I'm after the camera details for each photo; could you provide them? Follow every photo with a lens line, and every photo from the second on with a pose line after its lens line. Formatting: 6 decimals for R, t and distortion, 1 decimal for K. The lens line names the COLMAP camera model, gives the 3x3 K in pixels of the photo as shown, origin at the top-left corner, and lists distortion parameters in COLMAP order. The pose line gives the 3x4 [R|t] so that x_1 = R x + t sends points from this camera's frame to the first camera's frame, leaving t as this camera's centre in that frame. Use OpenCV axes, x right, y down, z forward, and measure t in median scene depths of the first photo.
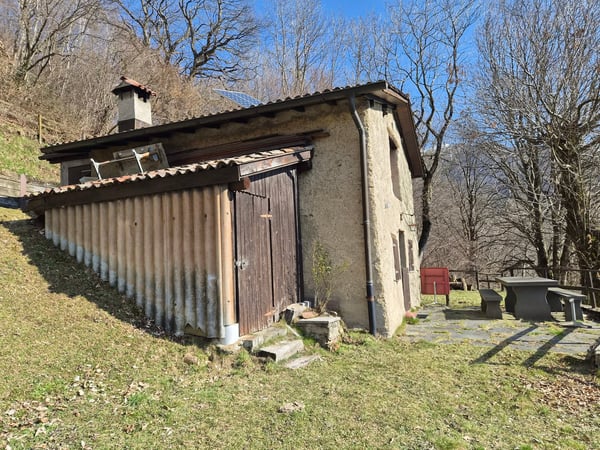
lens RADIAL K [[403.0, 0, 300.0], [0, 403.0, 225.0], [0, 0, 1]] dist [0.047380, -0.040031]
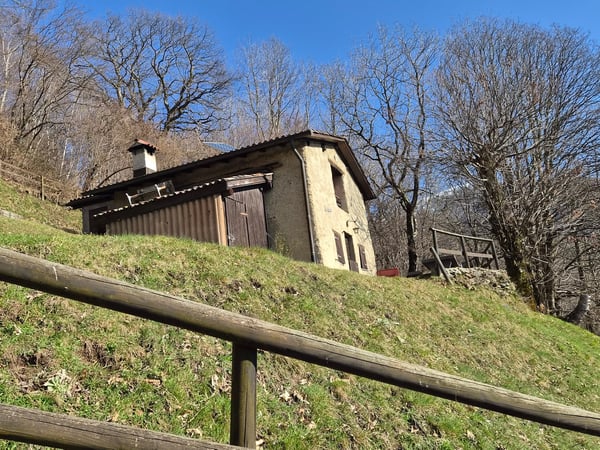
lens RADIAL K [[440.2, 0, 283.2], [0, 440.2, 211.3], [0, 0, 1]] dist [0.039379, -0.001508]
pose [[0.996995, -0.077469, -0.000352, 0.061723], [0.076547, 0.985809, -0.149399, 0.196805], [0.011921, 0.148923, 0.988777, -0.617601]]
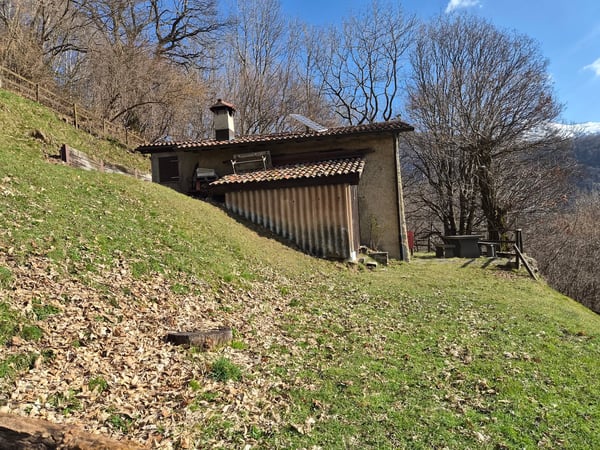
lens RADIAL K [[353.2, 0, 314.0], [0, 353.2, 221.8], [0, 0, 1]] dist [0.023433, -0.000913]
pose [[0.984610, 0.004740, 0.174699, -0.445400], [-0.014885, 0.998274, 0.056807, -0.002028], [-0.174128, -0.058534, 0.982982, -0.471532]]
